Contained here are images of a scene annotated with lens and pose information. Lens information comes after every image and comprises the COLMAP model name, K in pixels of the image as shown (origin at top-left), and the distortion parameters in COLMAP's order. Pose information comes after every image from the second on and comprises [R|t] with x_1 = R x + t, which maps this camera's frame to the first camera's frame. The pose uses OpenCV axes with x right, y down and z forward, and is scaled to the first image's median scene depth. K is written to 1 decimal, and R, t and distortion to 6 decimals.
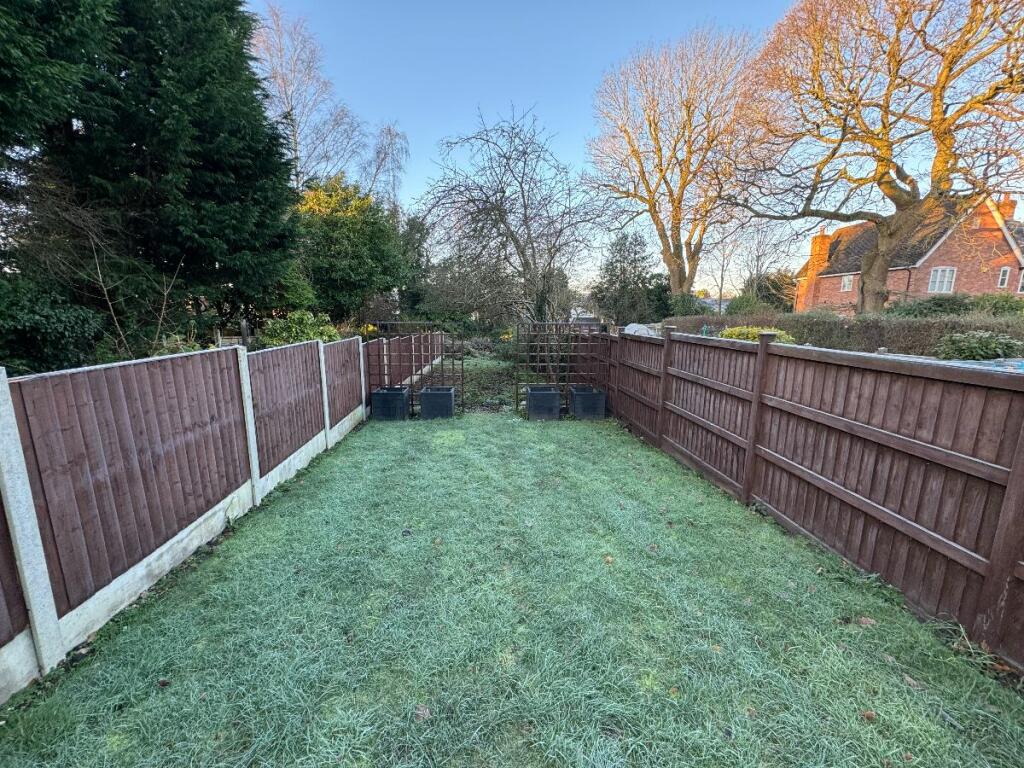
lens RADIAL K [[405.5, 0, 515.0], [0, 405.5, 384.1], [0, 0, 1]] dist [-0.003200, -0.000235]
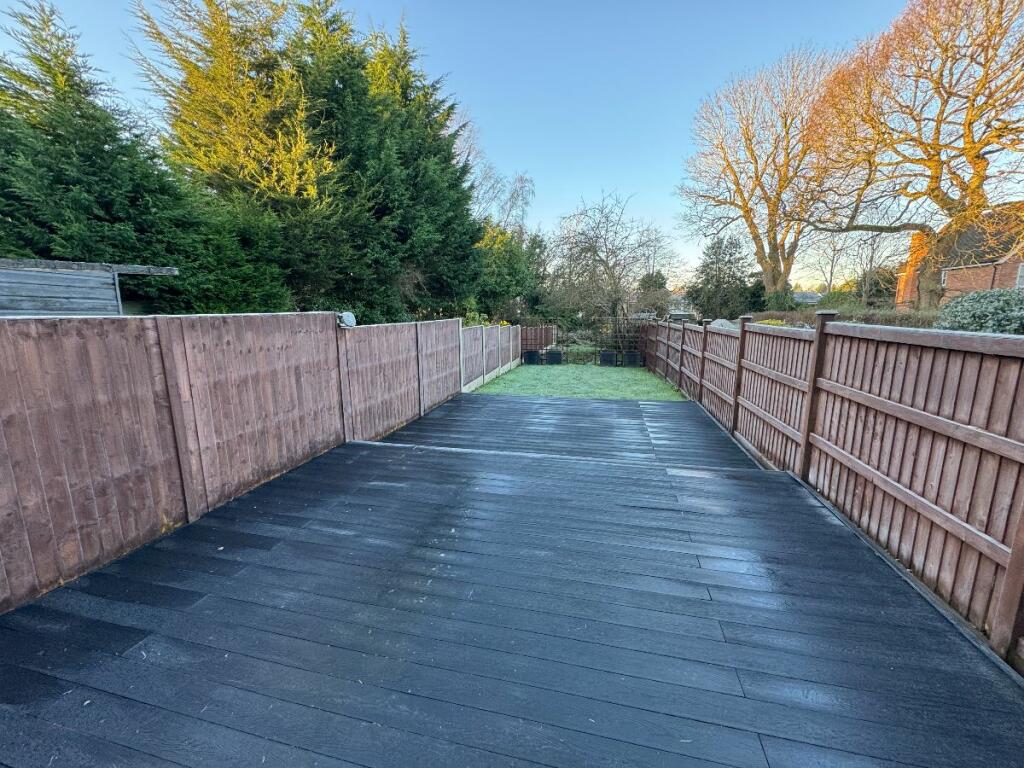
lens RADIAL K [[405.5, 0, 514.3], [0, 405.5, 383.4], [0, 0, 1]] dist [-0.003200, -0.000235]
pose [[0.964324, 0.035289, -0.262362, 0.037940], [-0.034085, 0.999377, 0.009141, 0.040090], [0.262521, 0.000128, 0.964926, -0.248333]]
